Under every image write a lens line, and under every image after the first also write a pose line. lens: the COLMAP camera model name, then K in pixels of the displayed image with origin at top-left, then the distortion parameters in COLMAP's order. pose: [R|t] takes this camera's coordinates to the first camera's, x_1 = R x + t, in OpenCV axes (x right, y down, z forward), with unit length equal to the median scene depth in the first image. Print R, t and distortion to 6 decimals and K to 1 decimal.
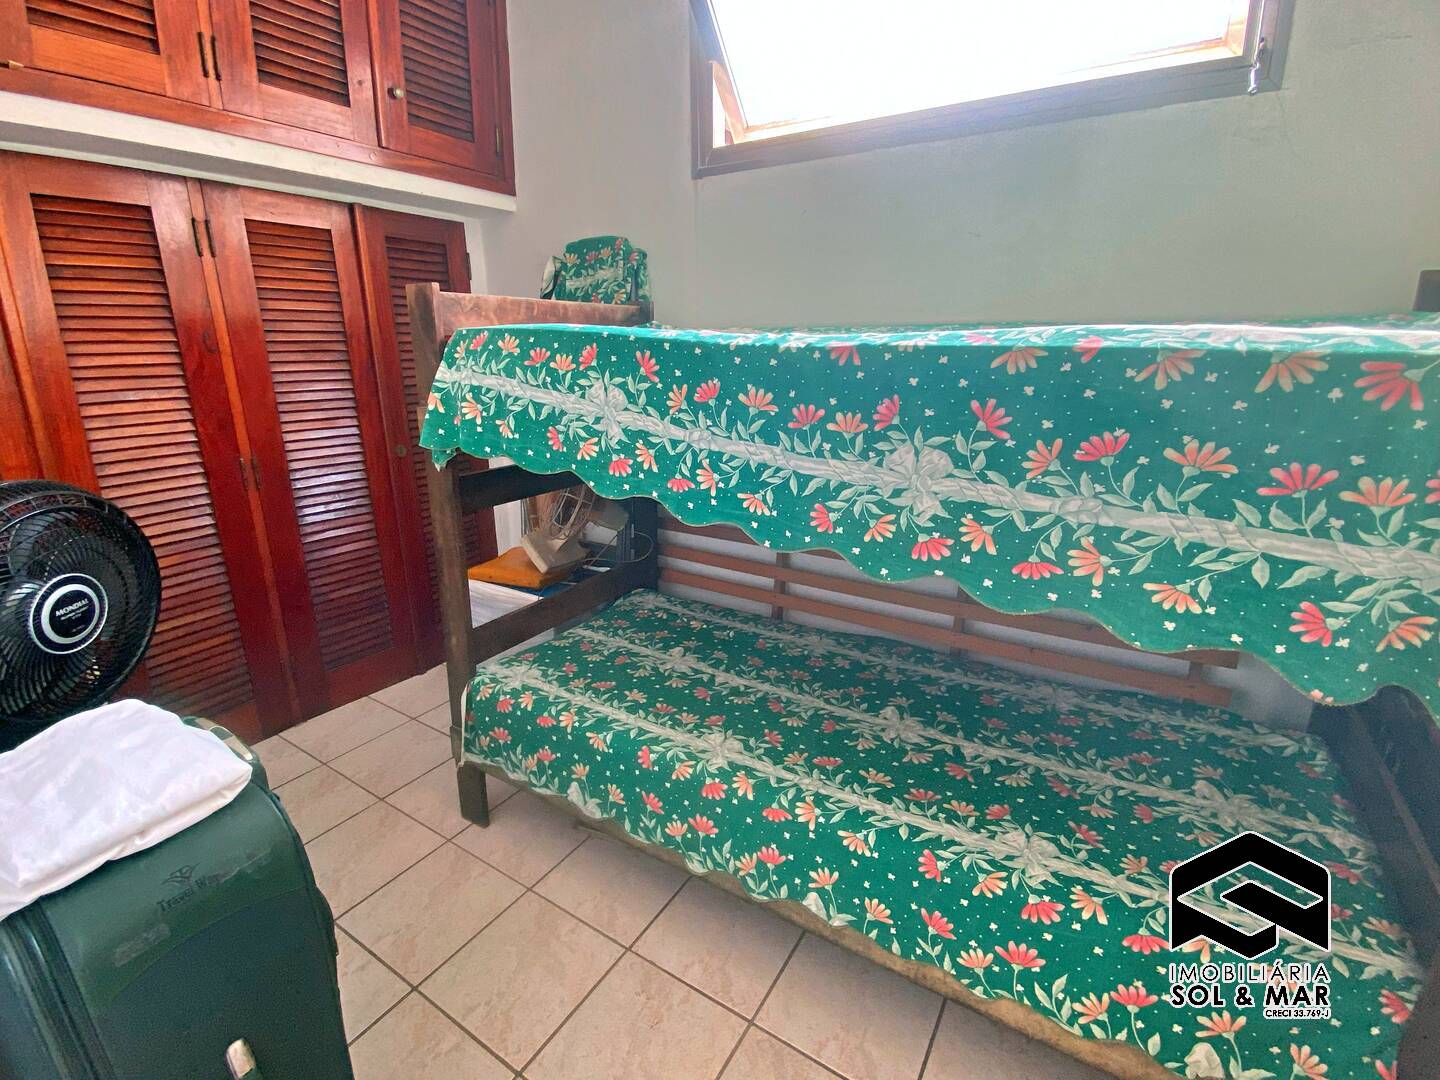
lens RADIAL K [[662.5, 0, 717.0], [0, 662.5, 539.5], [0, 0, 1]] dist [0.032855, -0.026792]
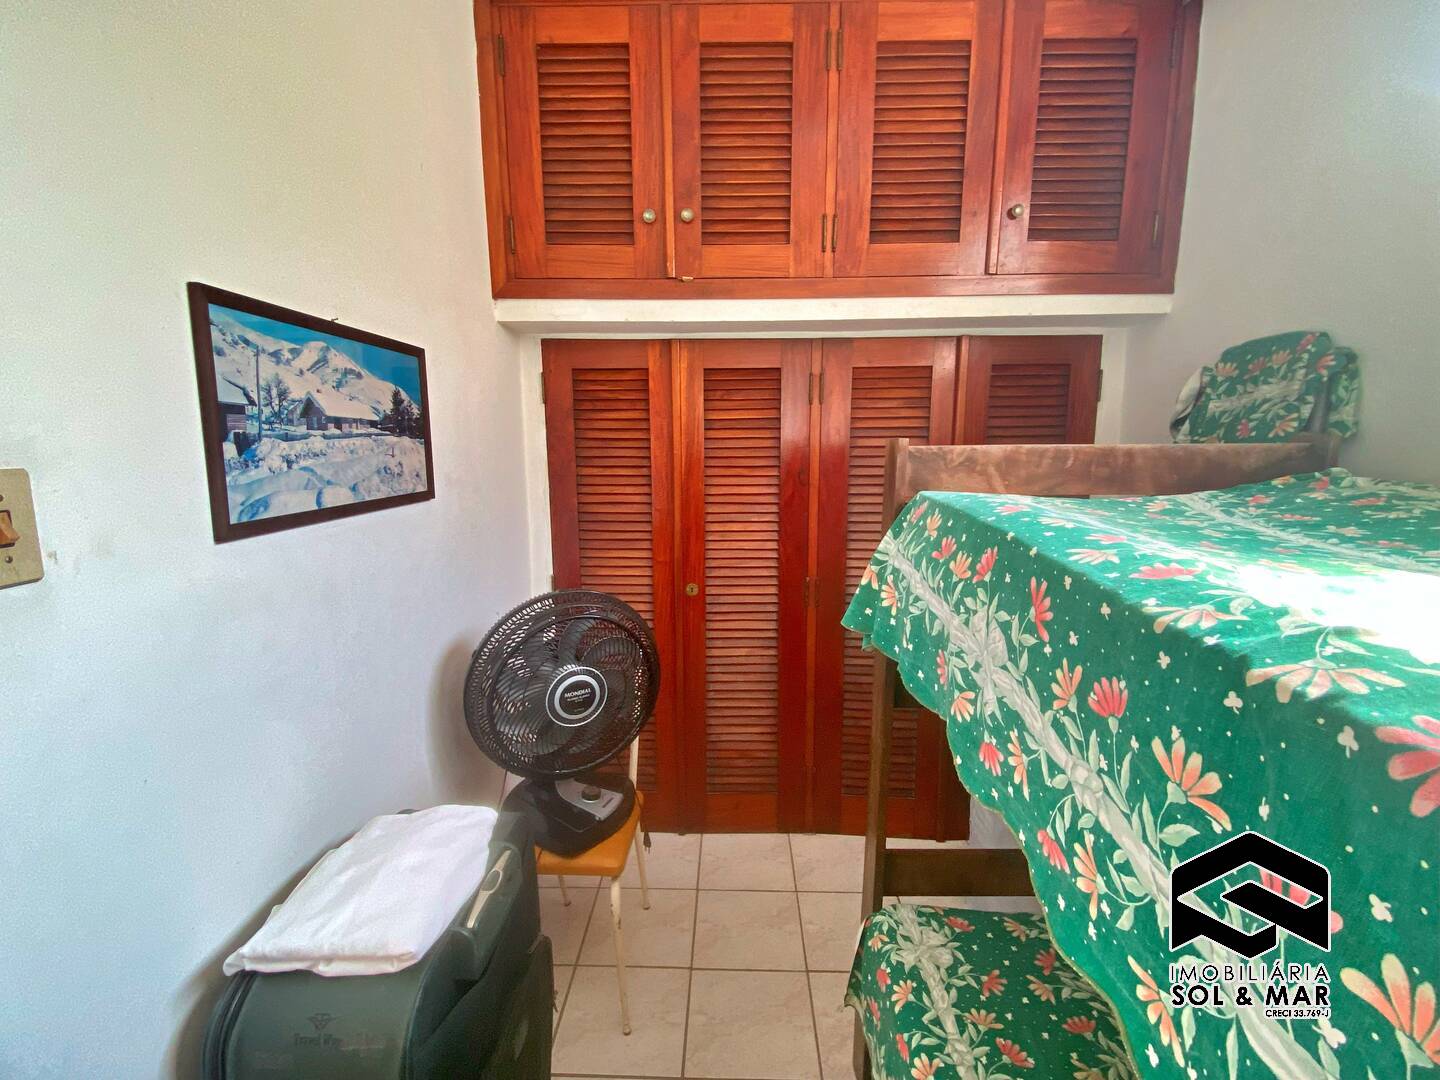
lens RADIAL K [[662.5, 0, 717.0], [0, 662.5, 539.5], [0, 0, 1]] dist [0.032855, -0.026792]
pose [[0.518068, 0.130353, -0.845348, 0.161684], [-0.241732, 0.970342, 0.001483, -0.192837], [0.820470, 0.203580, 0.534213, 0.368913]]
